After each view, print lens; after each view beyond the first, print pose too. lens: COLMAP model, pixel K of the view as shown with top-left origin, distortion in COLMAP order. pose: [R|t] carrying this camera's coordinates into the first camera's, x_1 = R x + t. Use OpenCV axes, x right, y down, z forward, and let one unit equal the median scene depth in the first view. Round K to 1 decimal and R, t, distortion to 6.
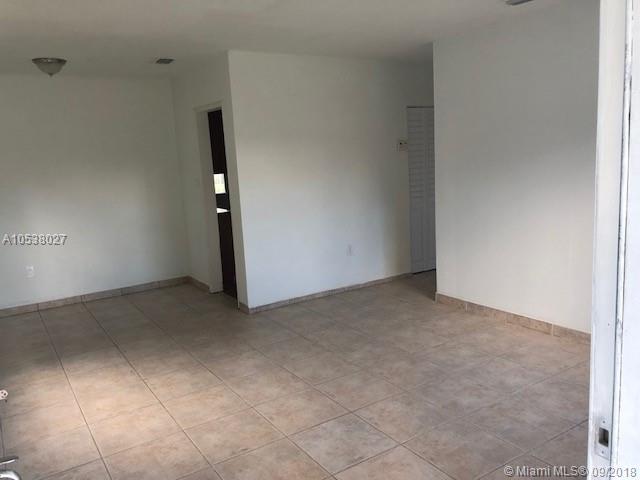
lens RADIAL K [[526.4, 0, 320.6], [0, 526.4, 239.0], [0, 0, 1]] dist [0.032050, -0.044198]
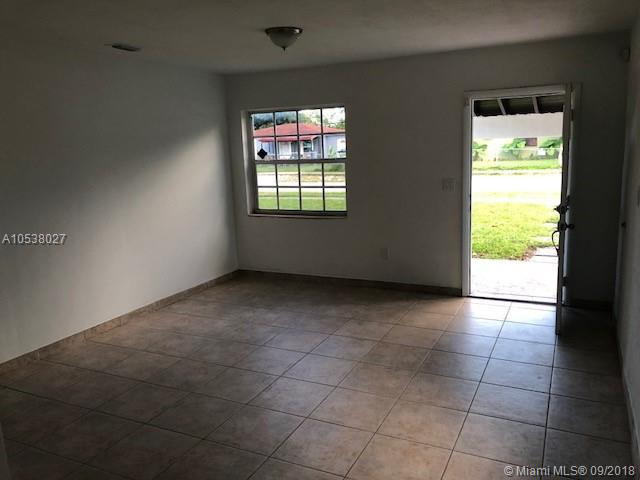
lens RADIAL K [[526.4, 0, 319.7], [0, 526.4, 239.4], [0, 0, 1]] dist [0.032050, -0.044198]
pose [[-0.512320, -0.080724, 0.854992, -0.877865], [0.210915, 0.953254, 0.216384, -0.185031], [-0.832492, 0.291189, -0.471345, 1.251086]]
